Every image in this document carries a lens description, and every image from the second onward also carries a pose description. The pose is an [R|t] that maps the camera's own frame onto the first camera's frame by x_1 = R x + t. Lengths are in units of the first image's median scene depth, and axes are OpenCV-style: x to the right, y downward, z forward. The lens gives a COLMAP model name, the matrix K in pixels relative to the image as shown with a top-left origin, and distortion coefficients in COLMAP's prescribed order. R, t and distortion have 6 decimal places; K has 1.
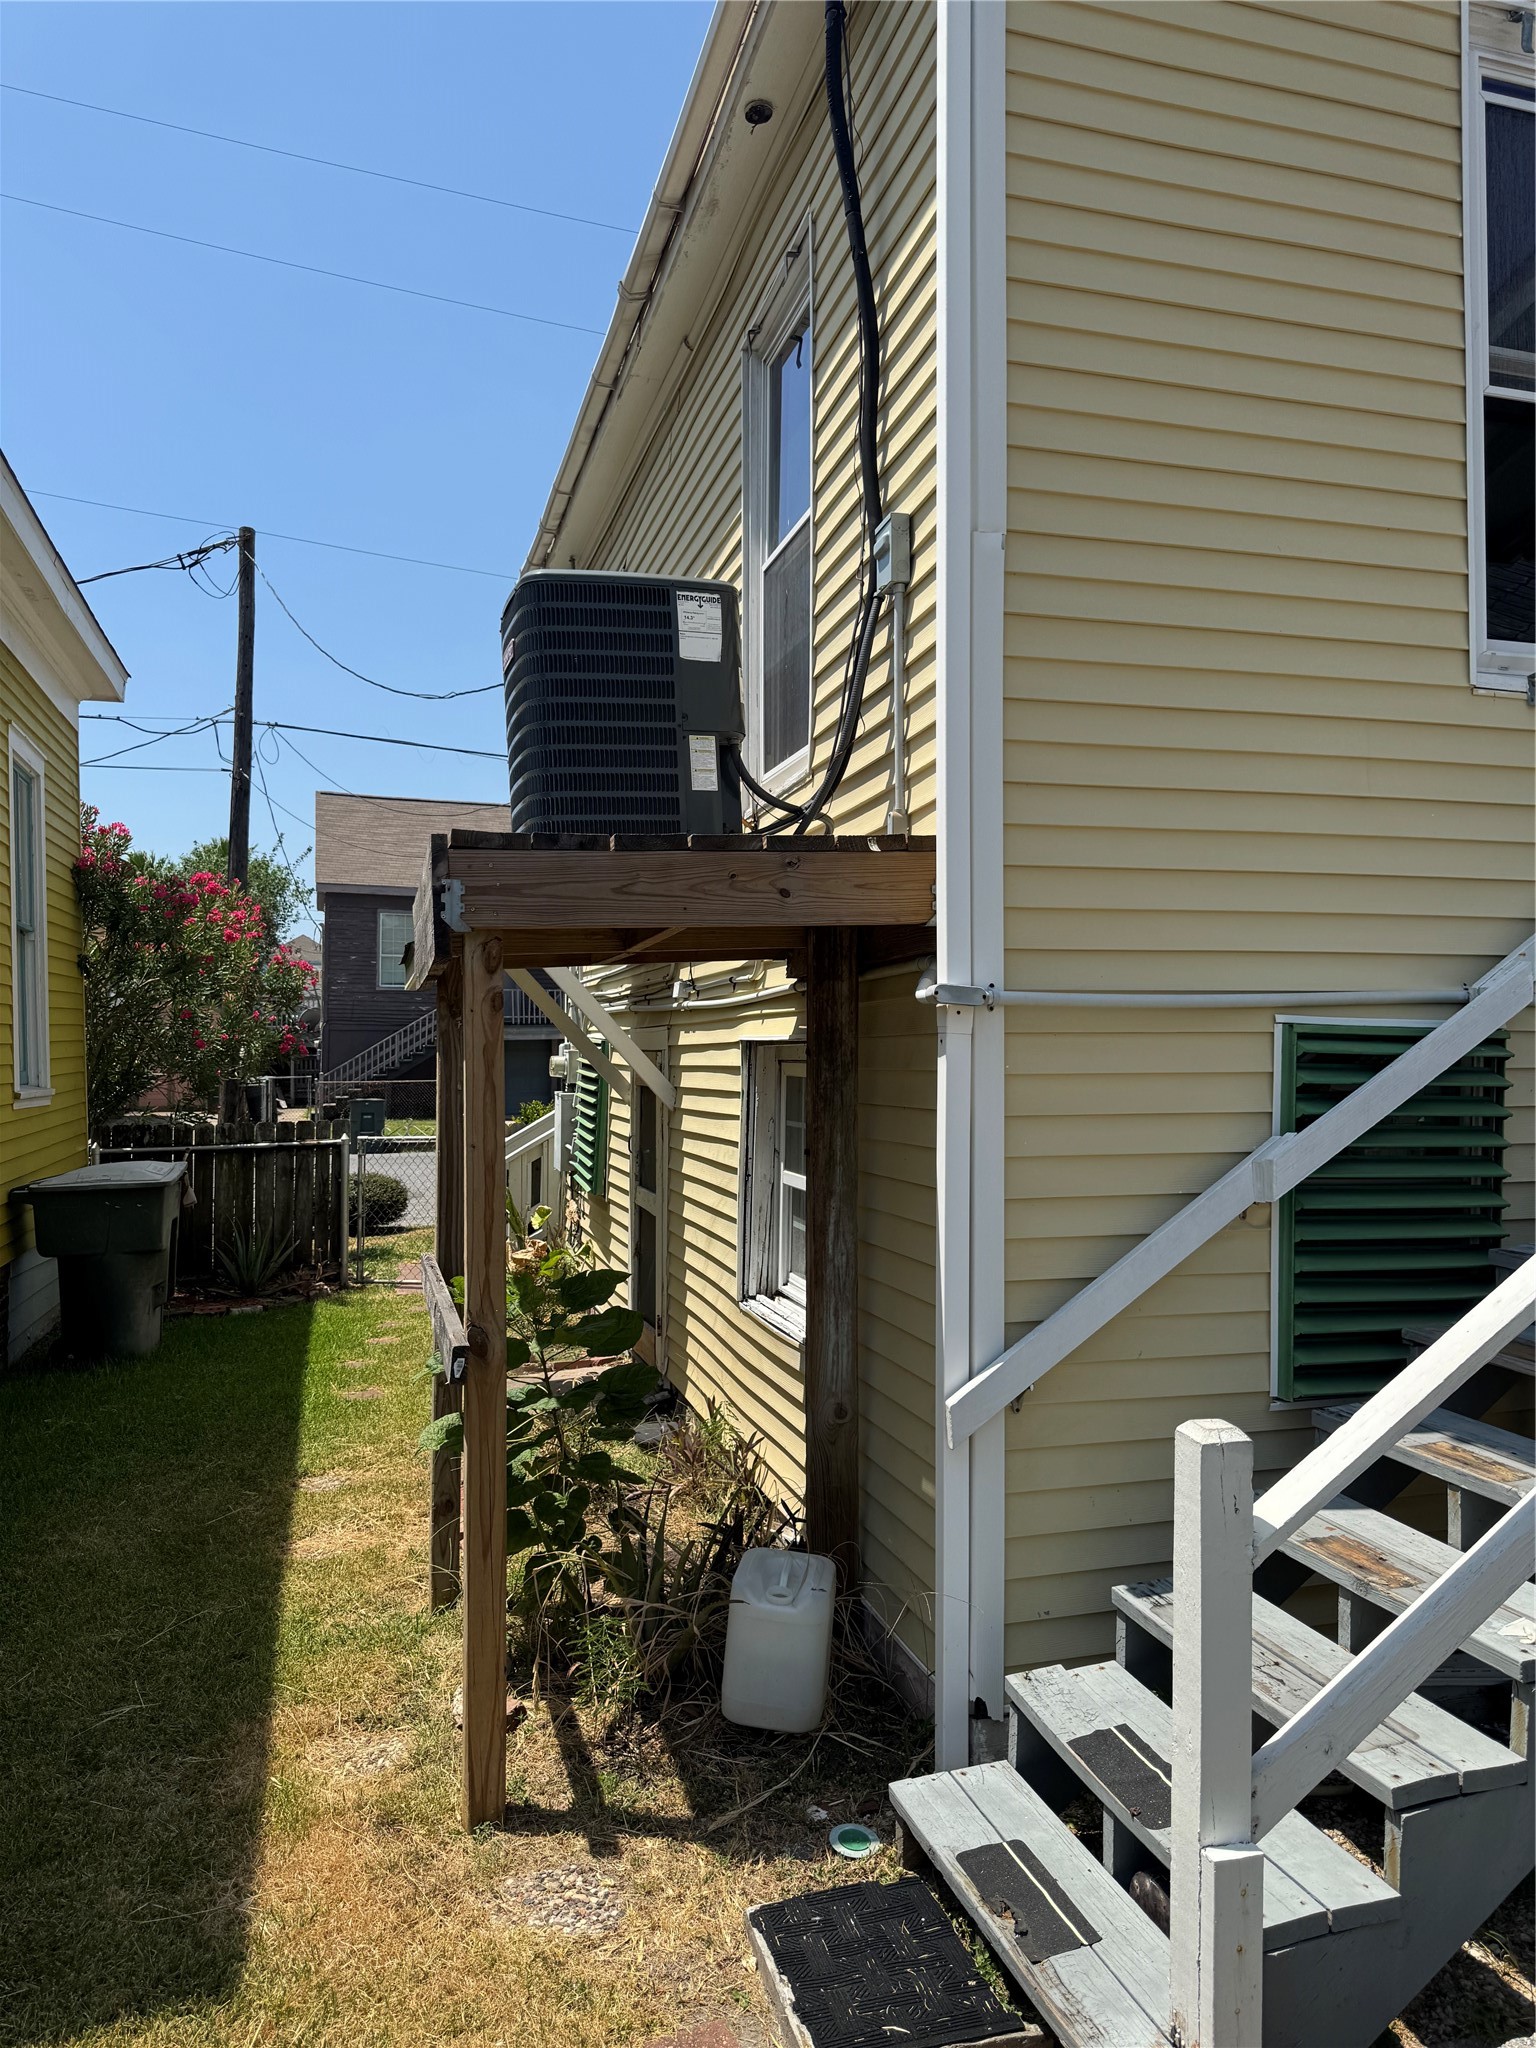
lens RADIAL K [[1432.4, 0, 768.0], [0, 1432.4, 1024.0], [0, 0, 1]] dist [0.055091, -0.099135]
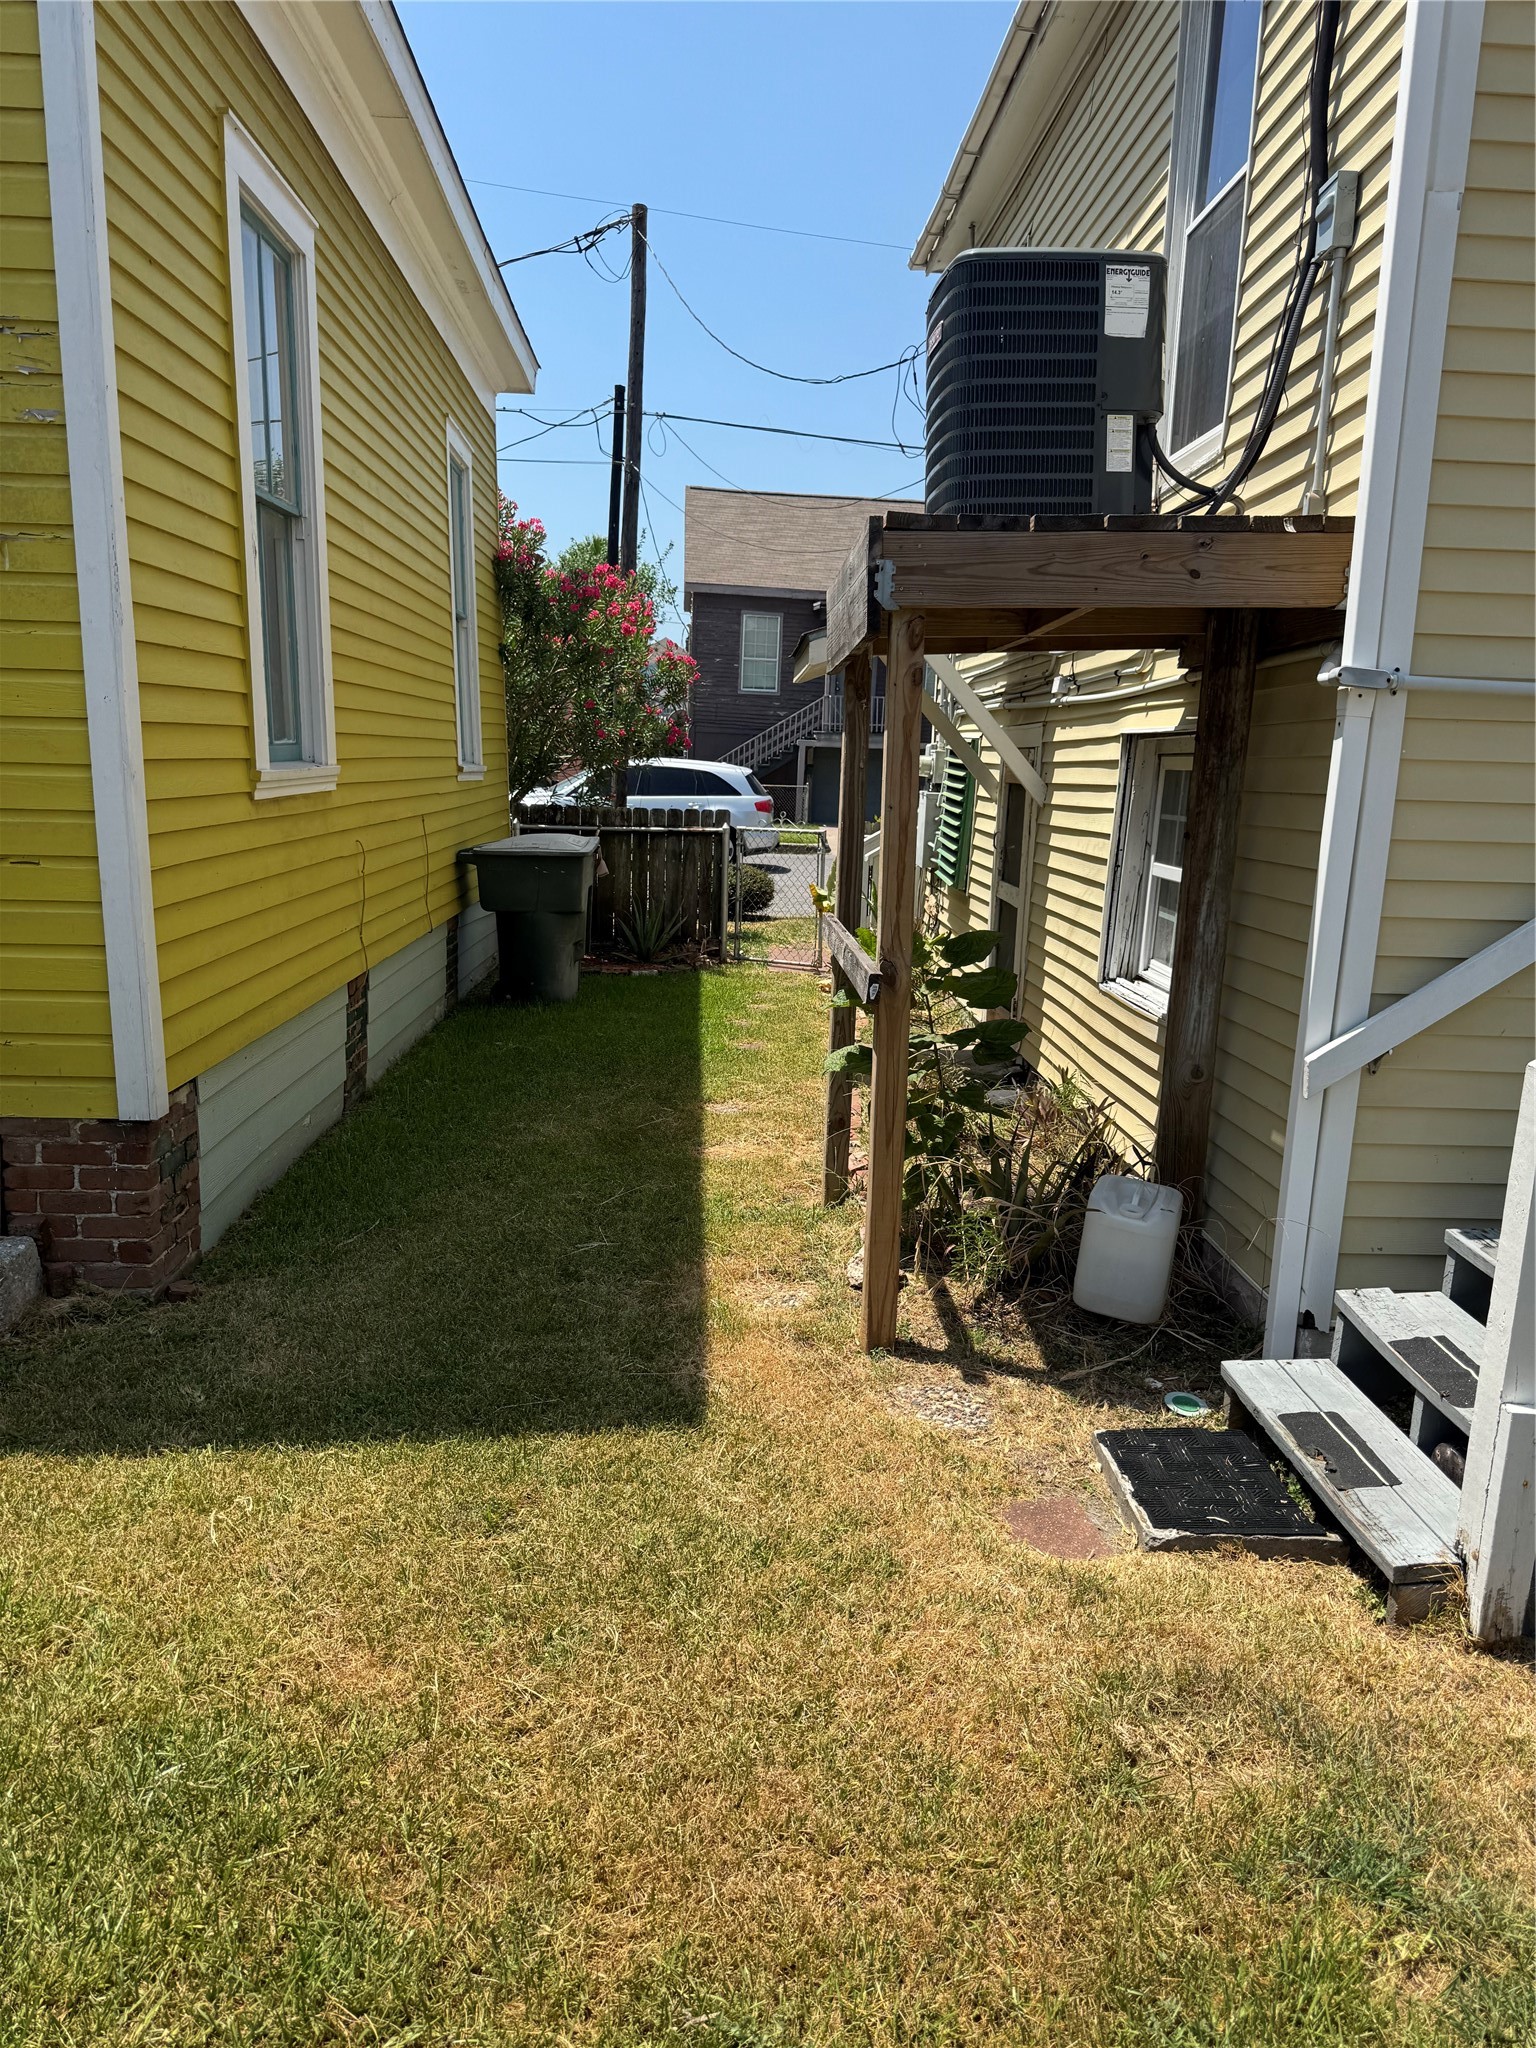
lens RADIAL K [[1404.7, 0, 776.3], [0, 1404.7, 1030.1], [0, 0, 1]] dist [0.134171, -0.278877]
pose [[0.971229, 0.078591, -0.224807, -0.024631], [-0.030865, 0.977556, 0.208400, 0.025585], [0.236140, -0.195466, 0.951857, -0.120415]]
